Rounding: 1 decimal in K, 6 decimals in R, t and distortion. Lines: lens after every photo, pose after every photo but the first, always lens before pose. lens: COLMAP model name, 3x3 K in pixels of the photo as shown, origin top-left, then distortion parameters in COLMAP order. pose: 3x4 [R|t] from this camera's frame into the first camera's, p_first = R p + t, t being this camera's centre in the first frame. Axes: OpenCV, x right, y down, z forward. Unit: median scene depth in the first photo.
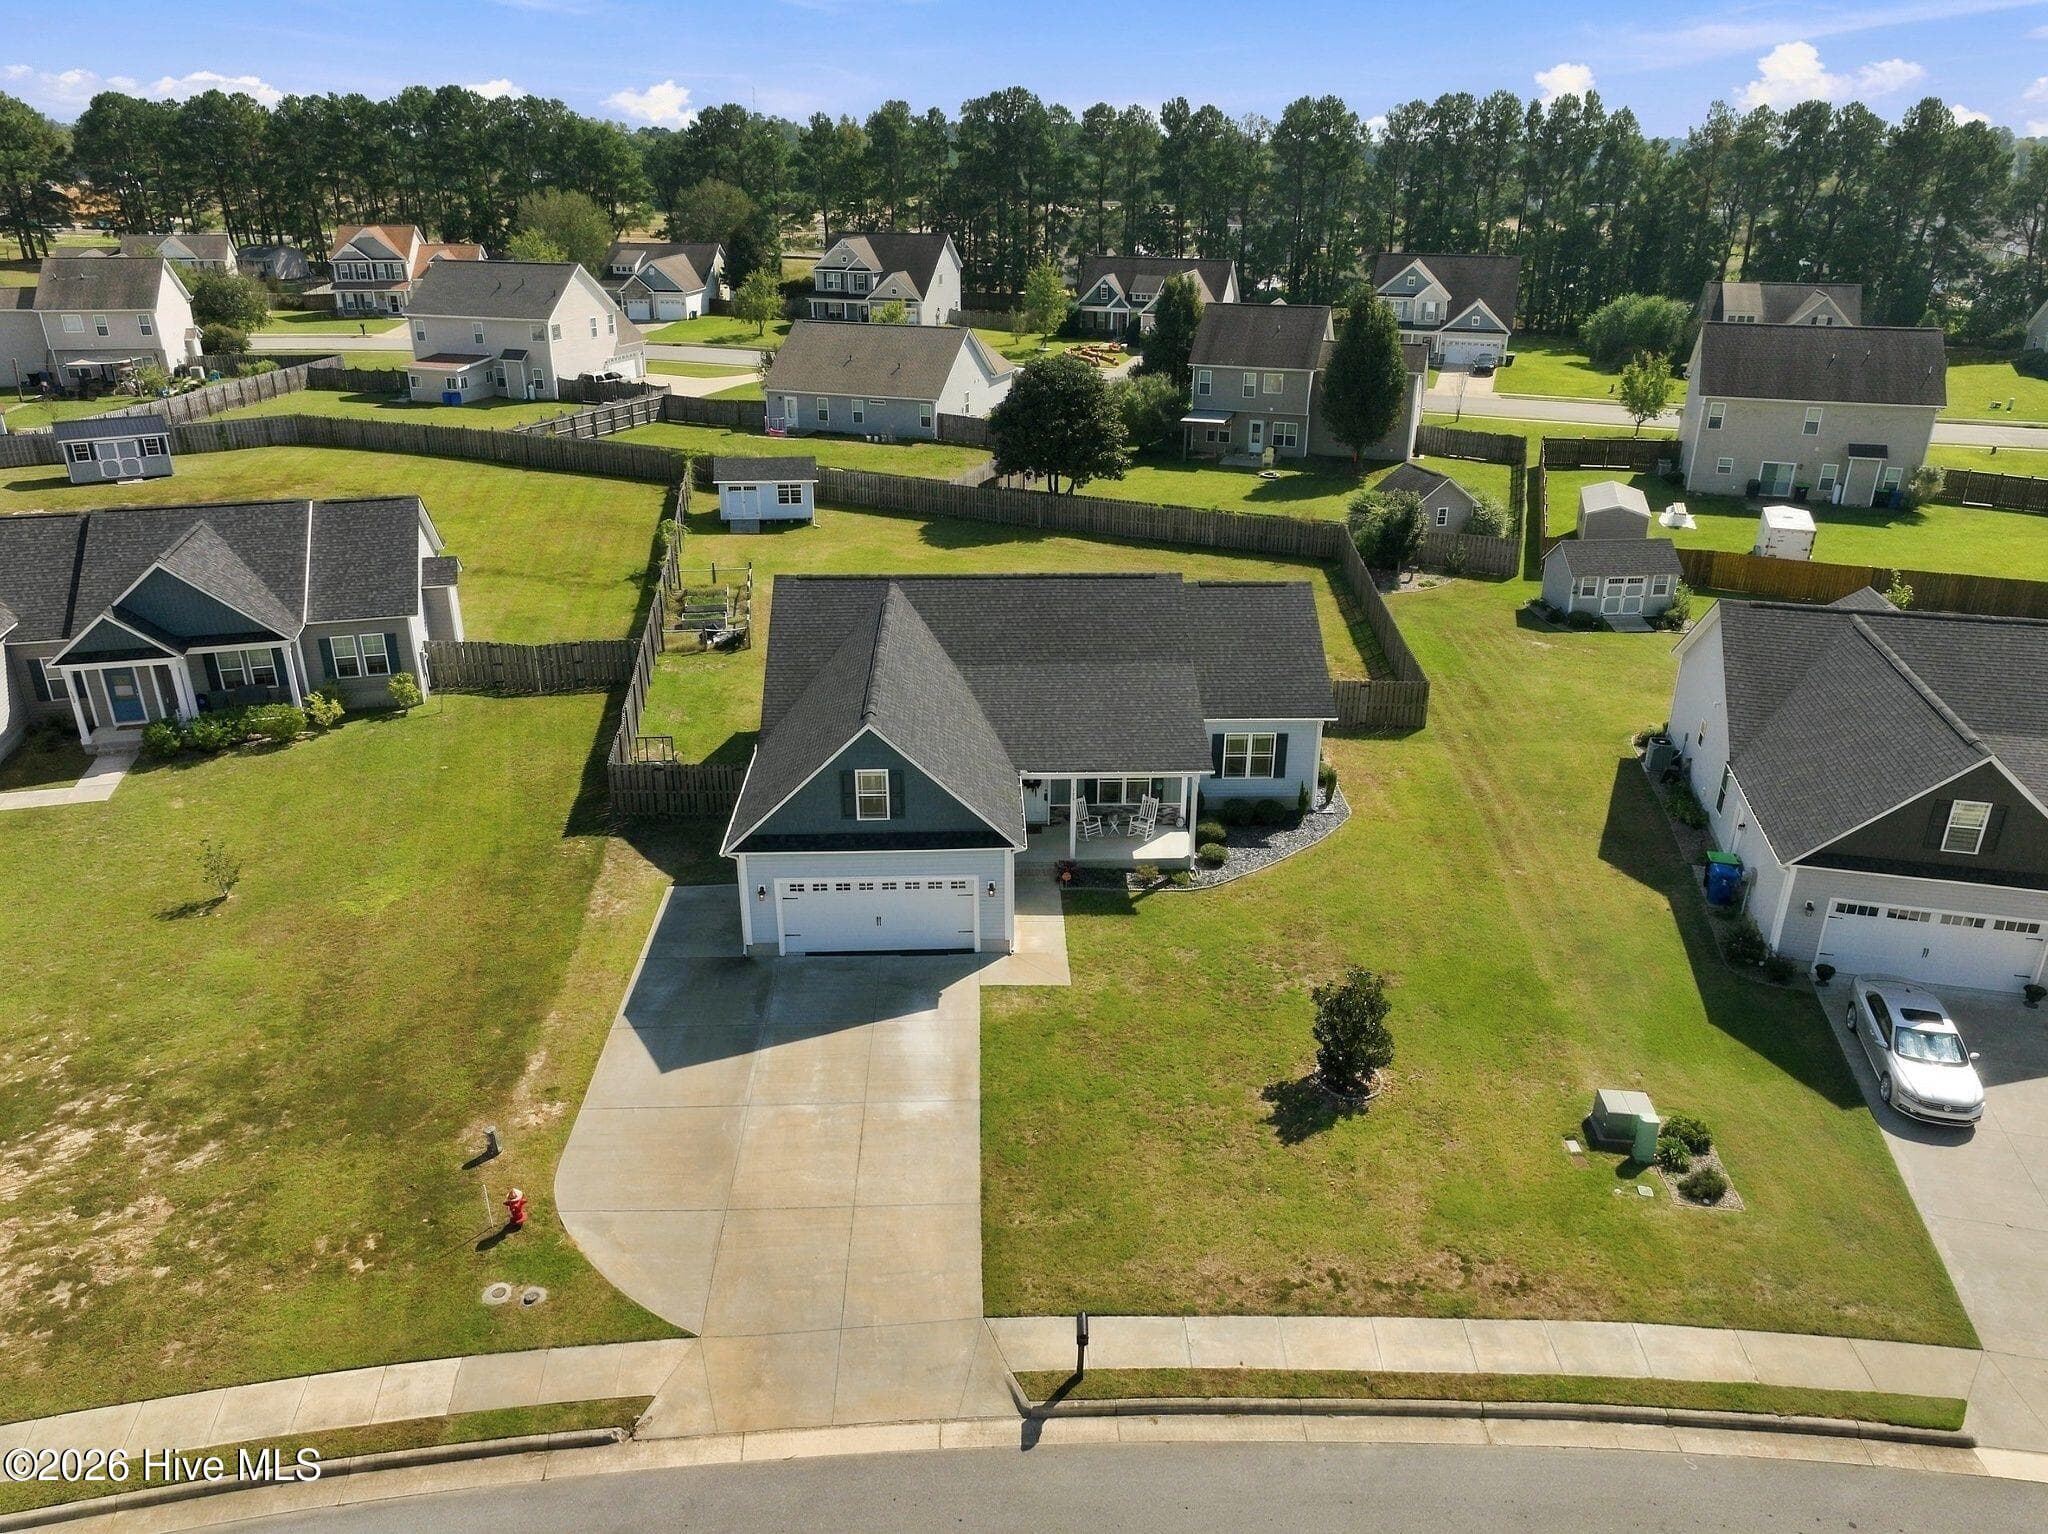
lens RADIAL K [[1446.2, 0, 1018.6], [0, 1446.2, 777.2], [0, 0, 1]] dist [0.113506, -0.180529]
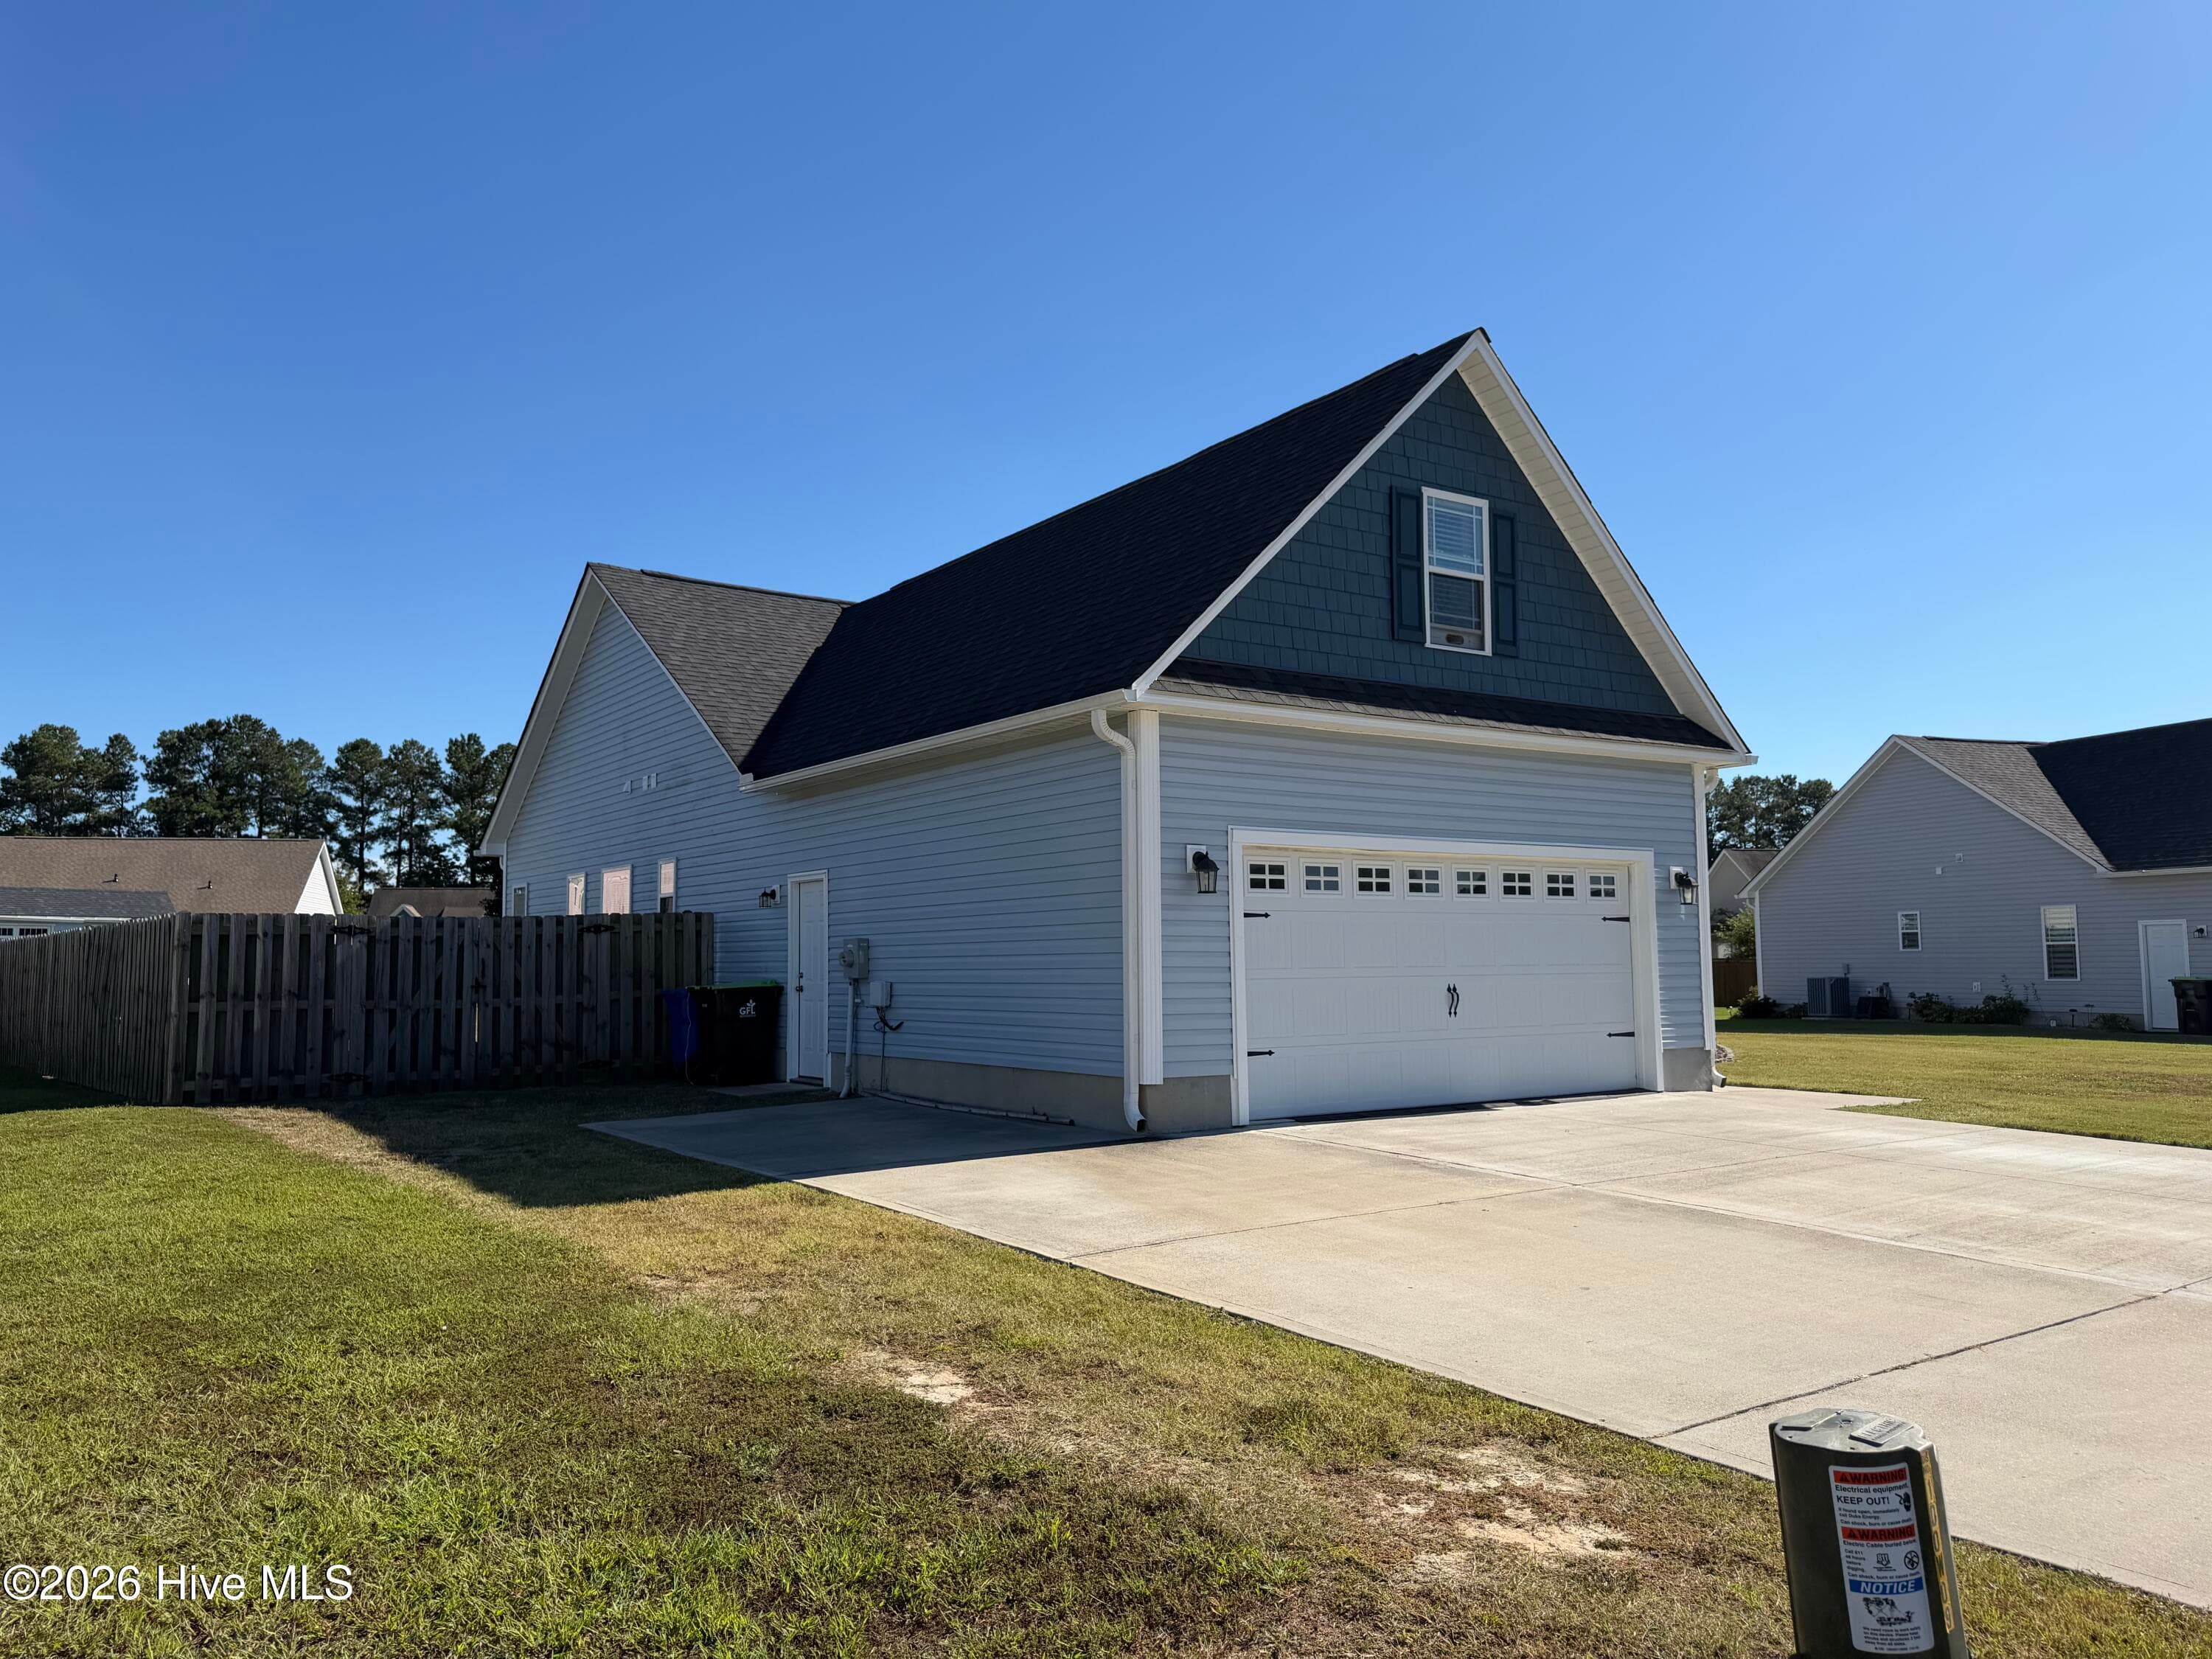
lens RADIAL K [[1562.0, 0, 1100.1], [0, 1562.0, 840.5], [0, 0, 1]] dist [0.113506, -0.180529]
pose [[0.836986, 0.034538, 0.546133, -0.309113], [0.227651, 0.885571, -0.404894, 0.166357], [-0.497623, 0.463219, 0.733348, 0.649786]]
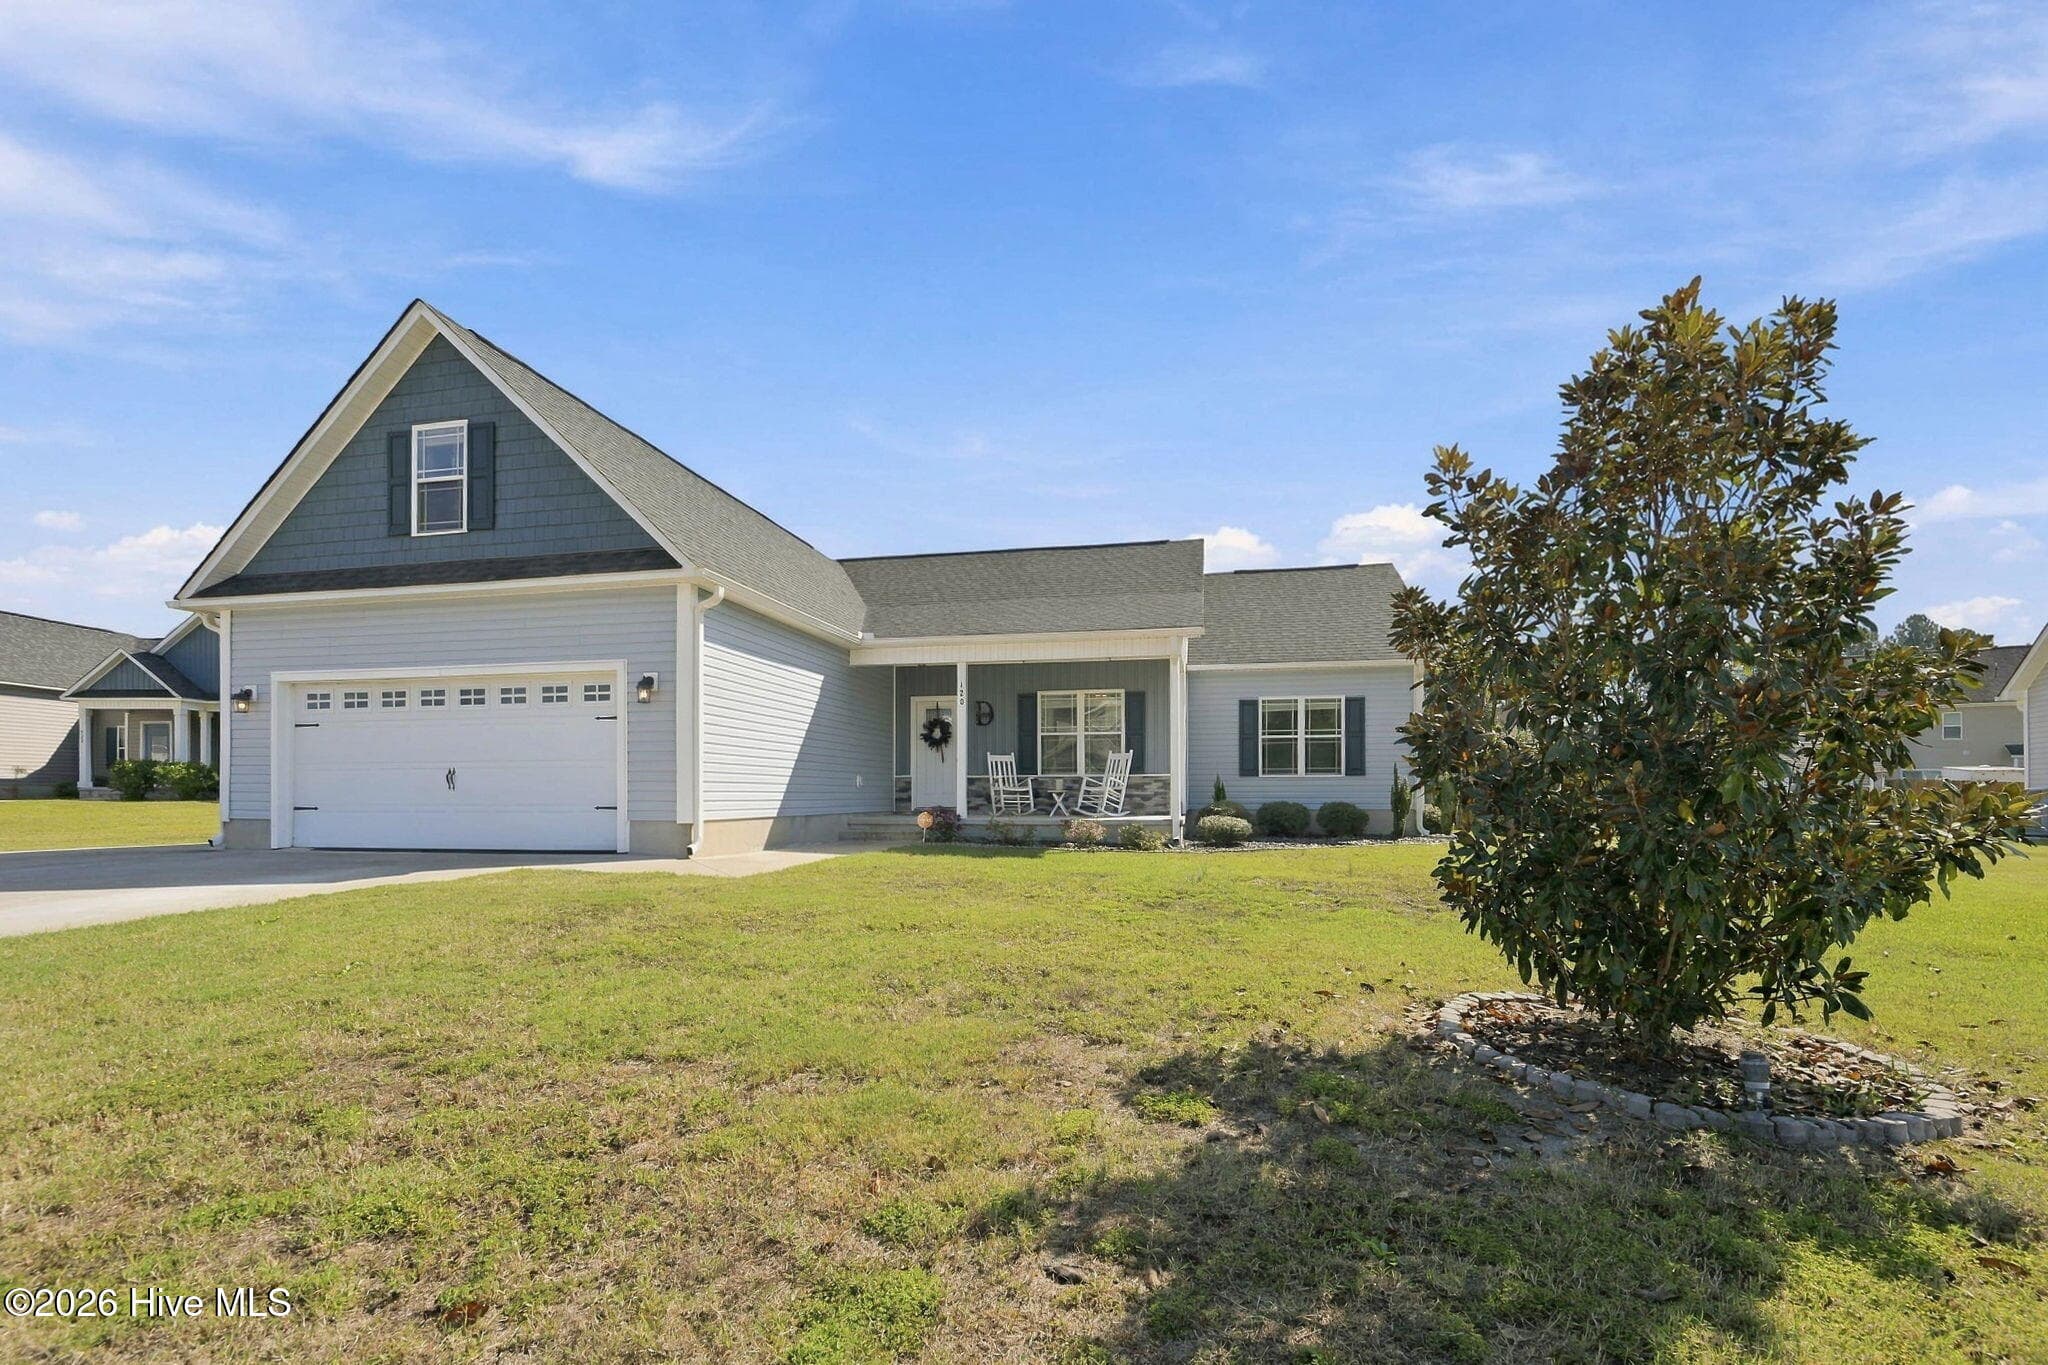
lens RADIAL K [[884.9, 0, 1021.9], [0, 884.9, 793.4], [0, 0, 1]] dist [-0.001445, -0.000112]
pose [[0.972769, 0.001693, -0.231772, 0.134588], [-0.094259, 0.916436, -0.388922, 0.172104], [0.211746, 0.400178, 0.891640, 0.666547]]
